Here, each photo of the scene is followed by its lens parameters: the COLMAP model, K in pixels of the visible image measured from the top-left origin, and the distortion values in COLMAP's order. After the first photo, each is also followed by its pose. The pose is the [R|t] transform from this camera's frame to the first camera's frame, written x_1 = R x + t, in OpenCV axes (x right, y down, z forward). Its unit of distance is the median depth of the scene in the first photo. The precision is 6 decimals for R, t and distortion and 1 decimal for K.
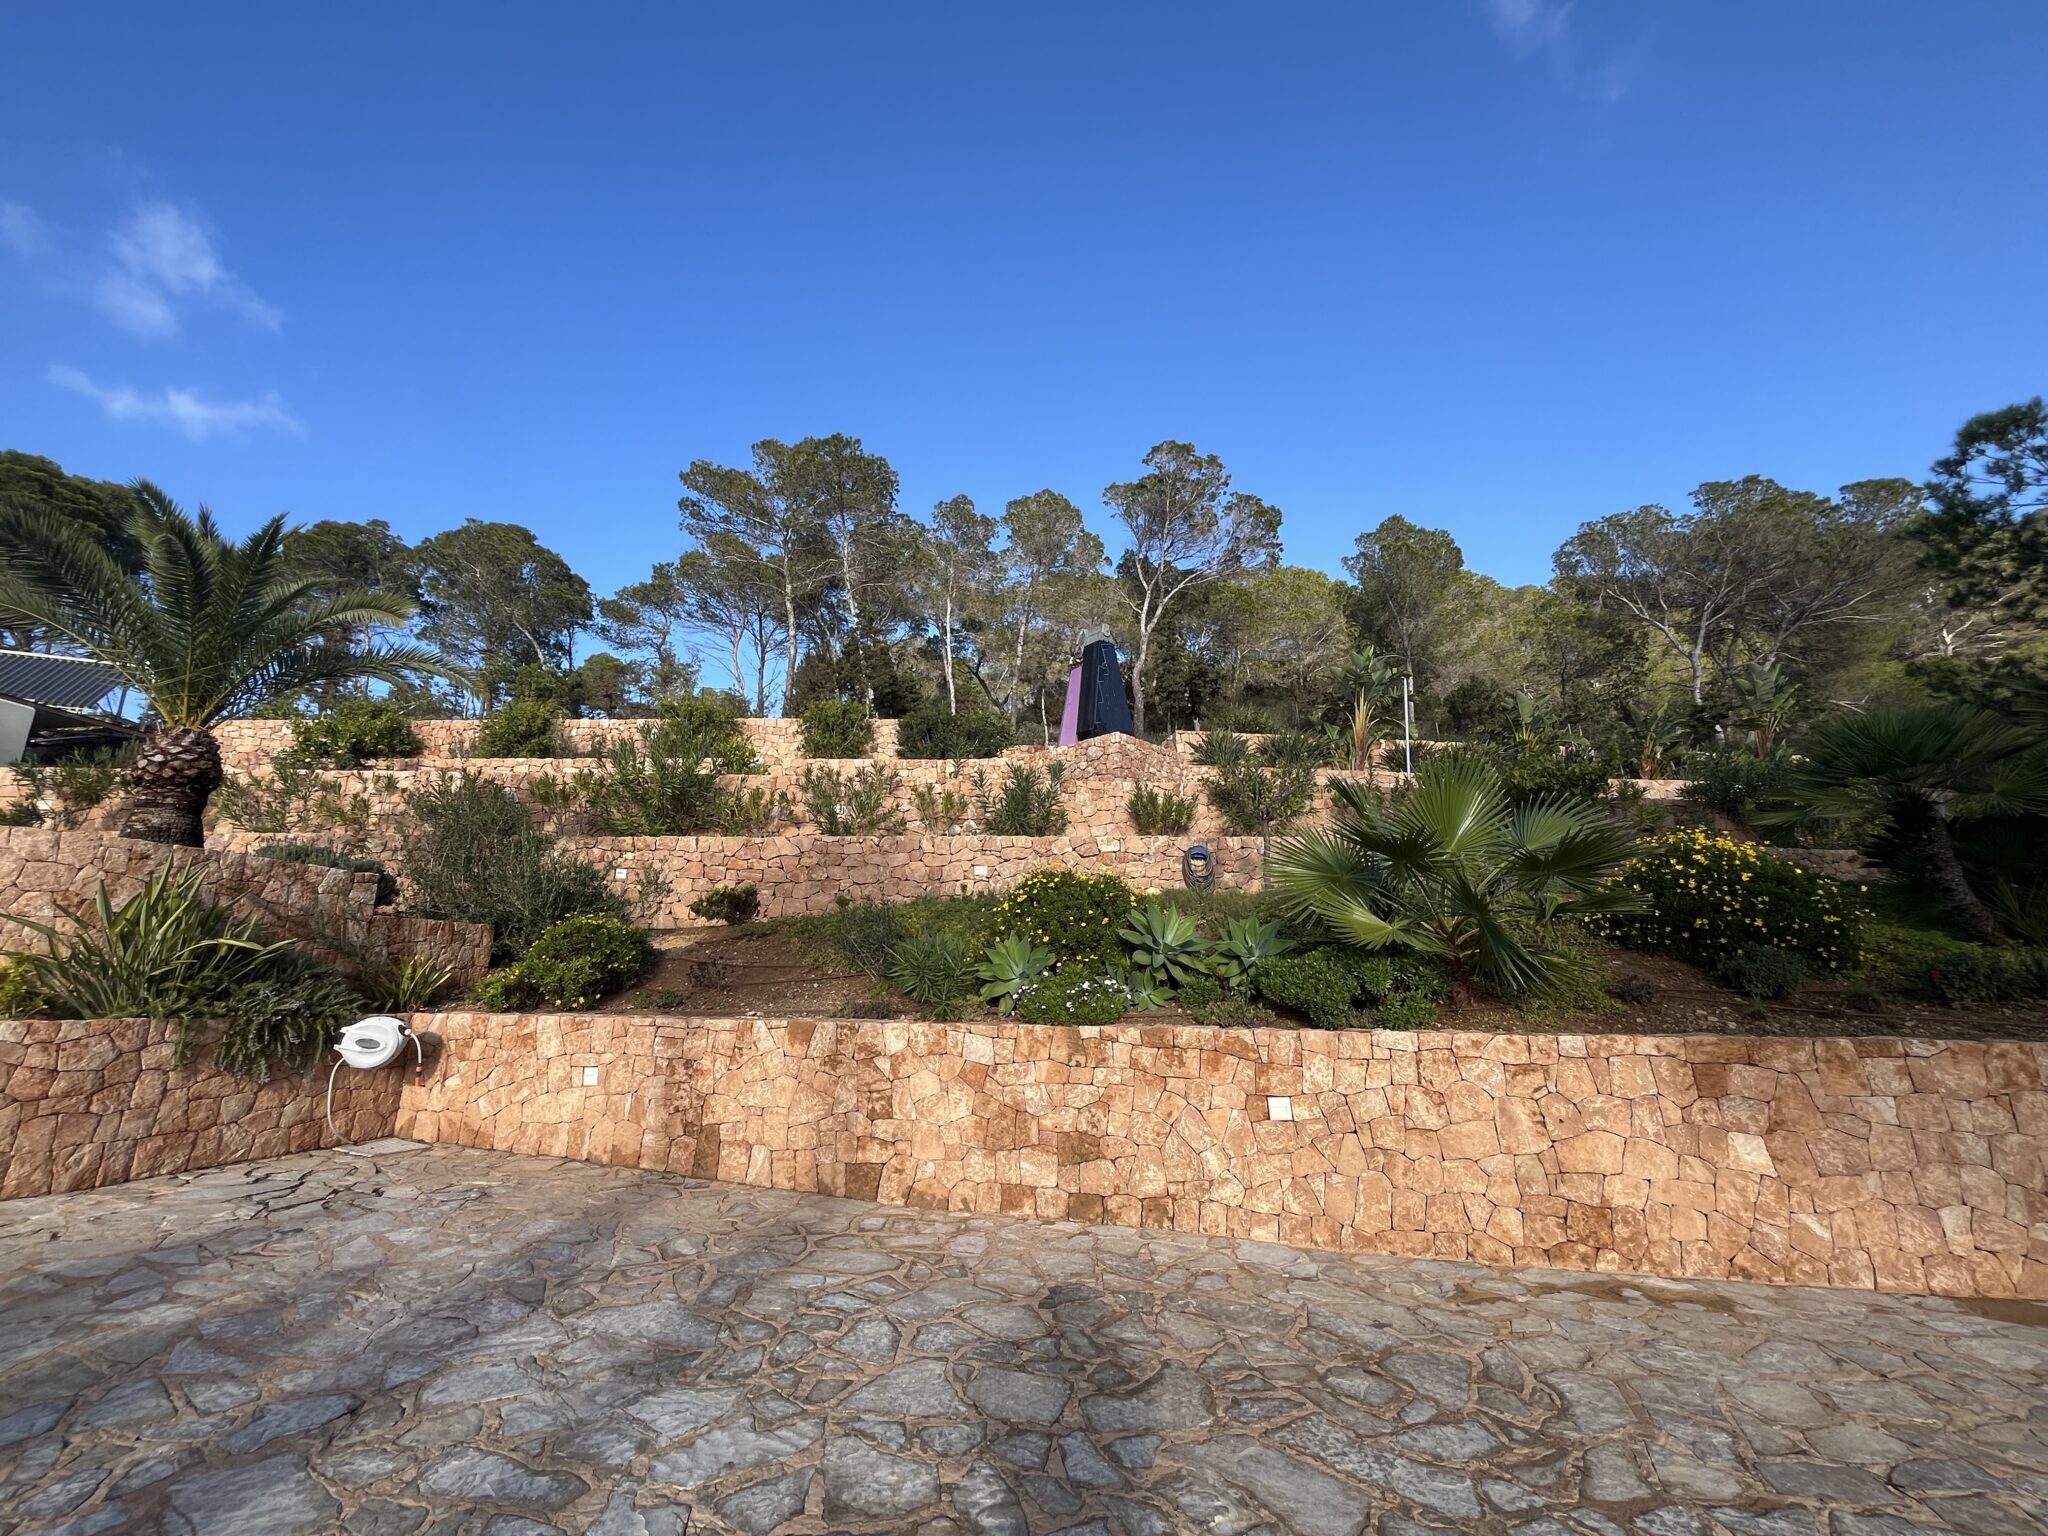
lens RADIAL K [[832.5, 0, 1021.8], [0, 832.5, 770.5], [0, 0, 1]] dist [-0.005922, 0.000529]
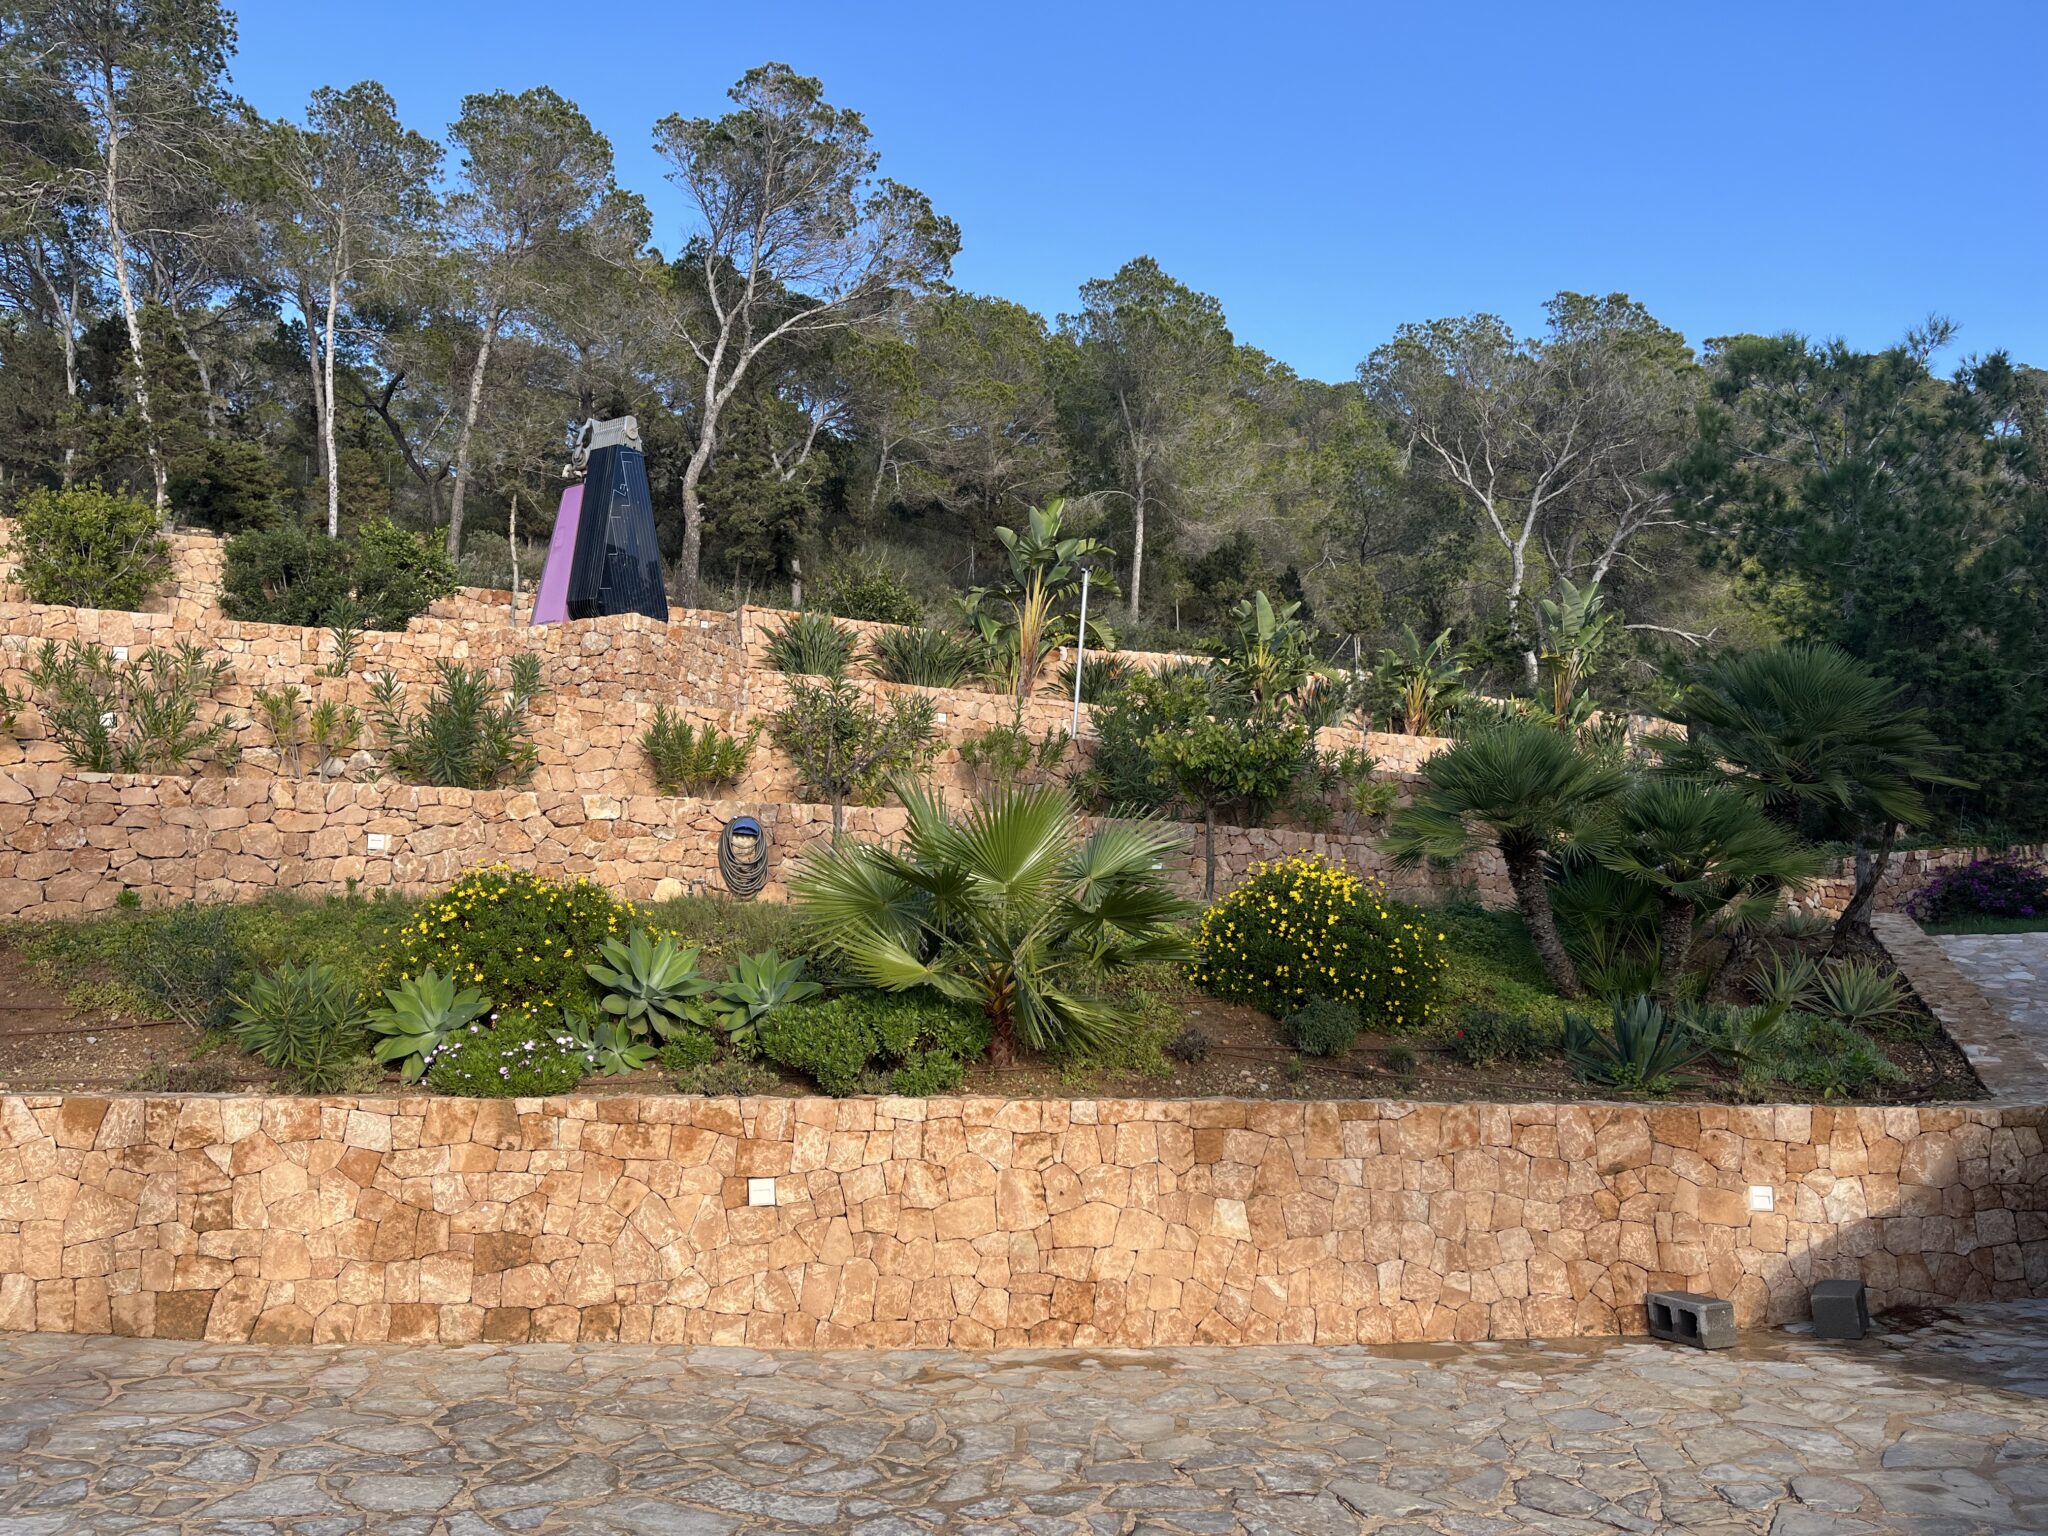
lens RADIAL K [[1550.2, 0, 1026.2], [0, 1550.2, 775.6], [0, 0, 1]] dist [0.051245, -0.055322]
pose [[0.938111, 0.056093, 0.341762, 0.002631], [-0.092146, 0.991654, 0.090175, -0.139529], [-0.333851, -0.116086, 0.935450, -0.405820]]
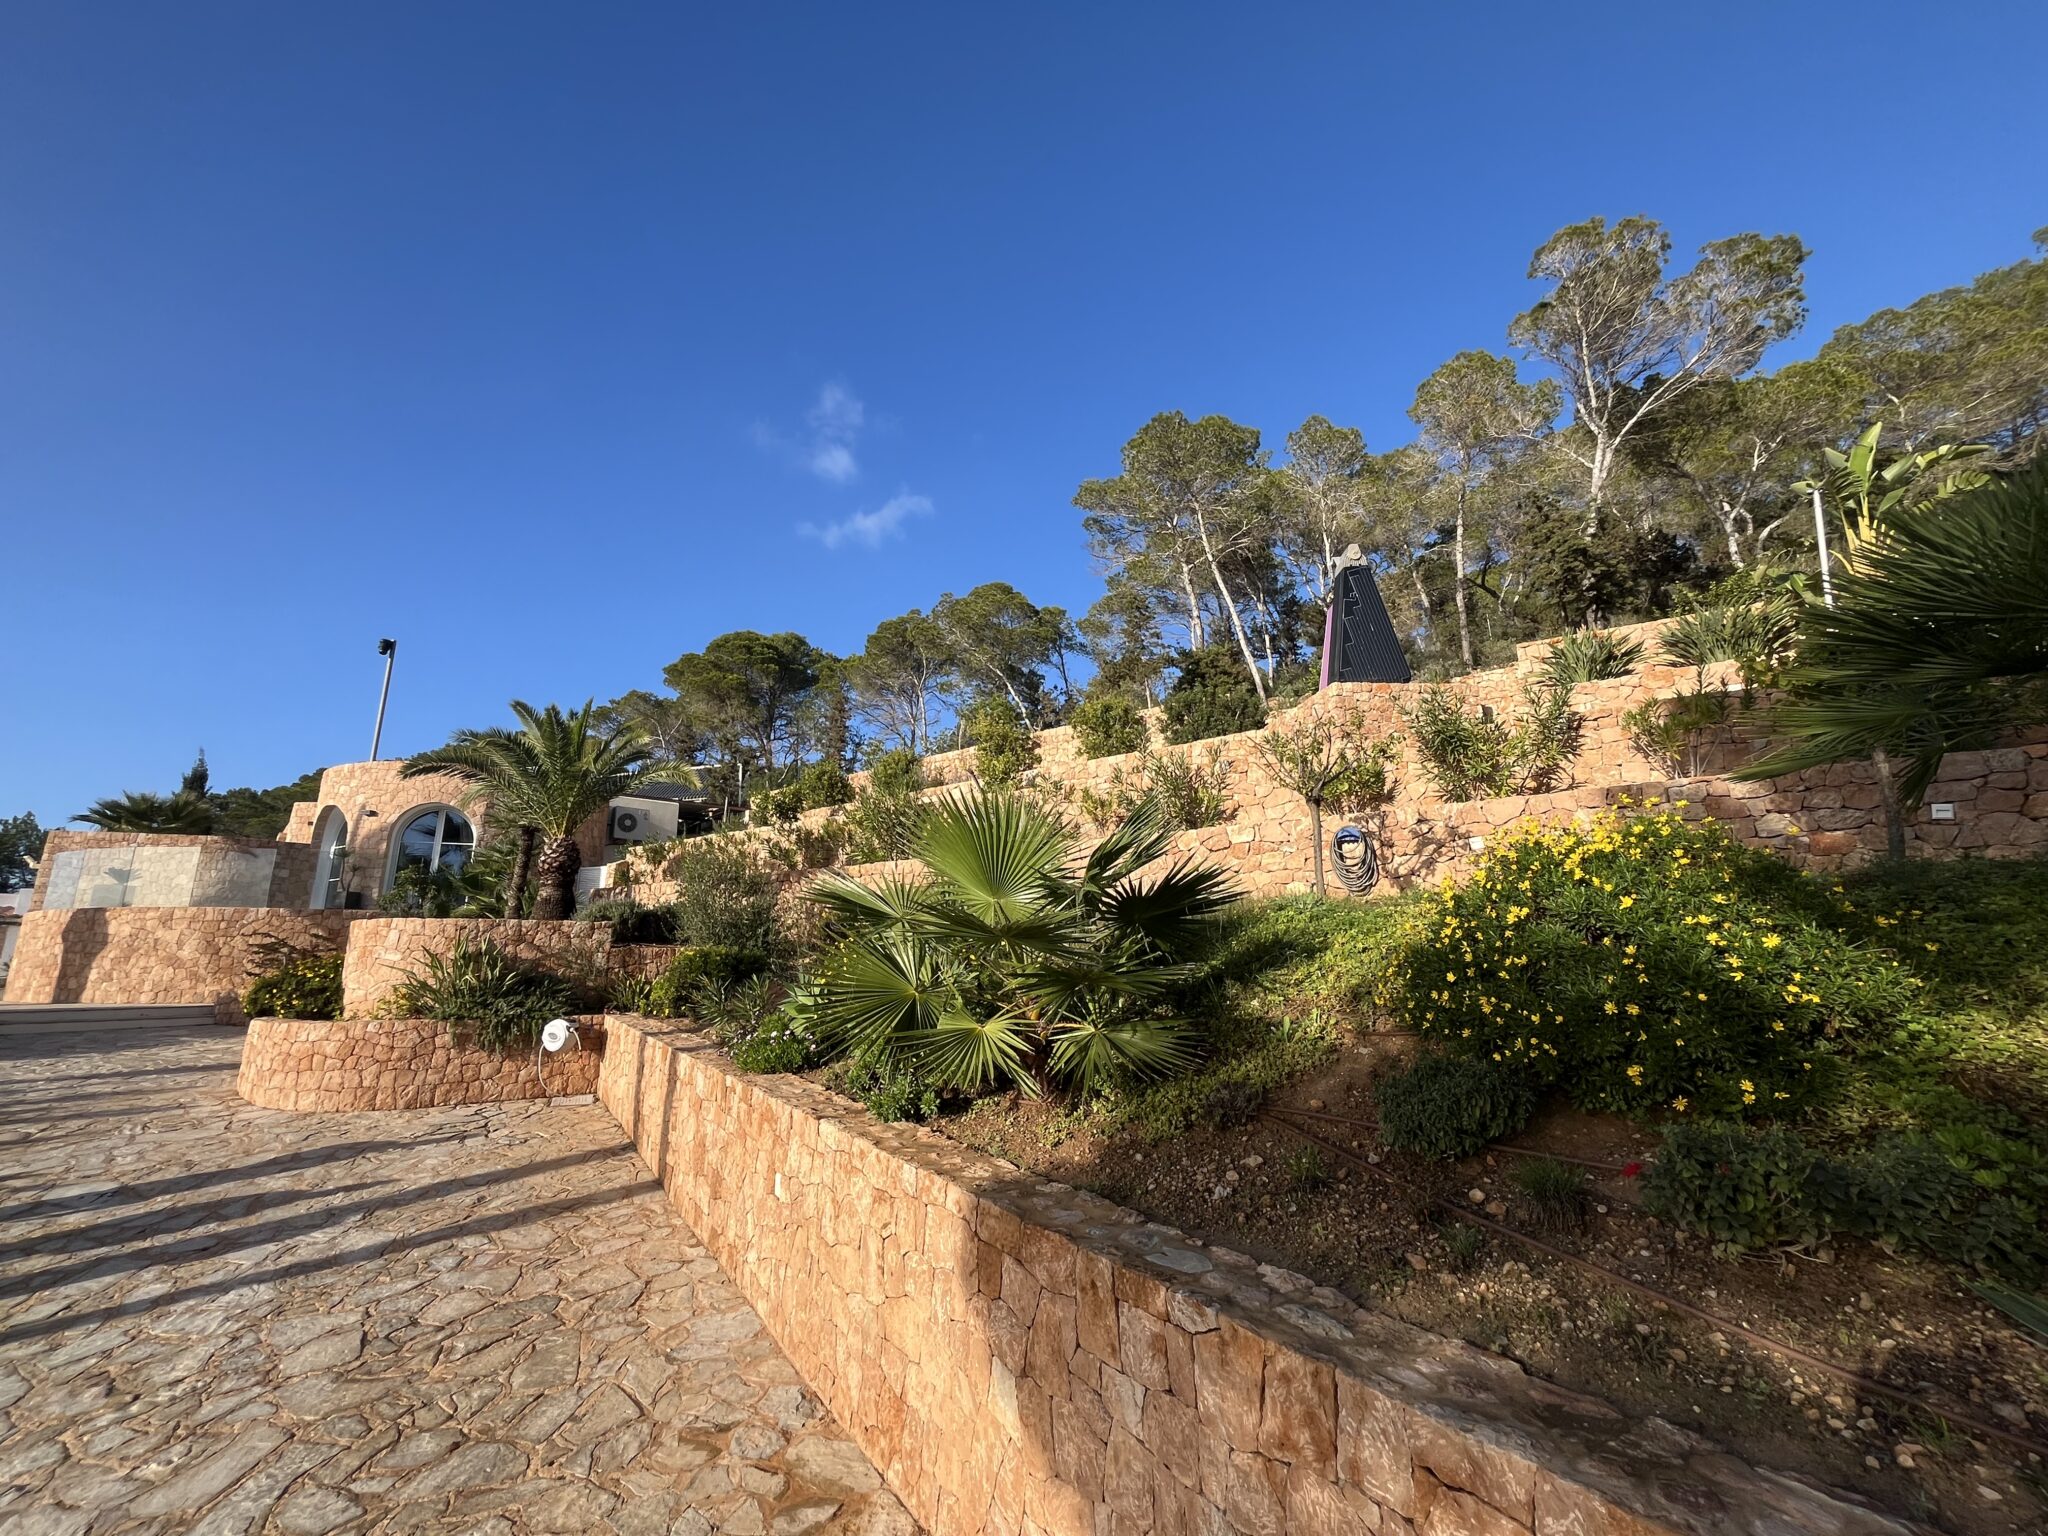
lens RADIAL K [[832.5, 0, 1024.4], [0, 832.5, 762.6], [0, 0, 1]] dist [-0.005922, 0.000529]
pose [[0.743512, -0.140472, -0.653802, 1.000430], [0.167526, 0.985639, -0.021257, -0.007330], [0.647398, -0.093724, 0.756367, 0.409026]]
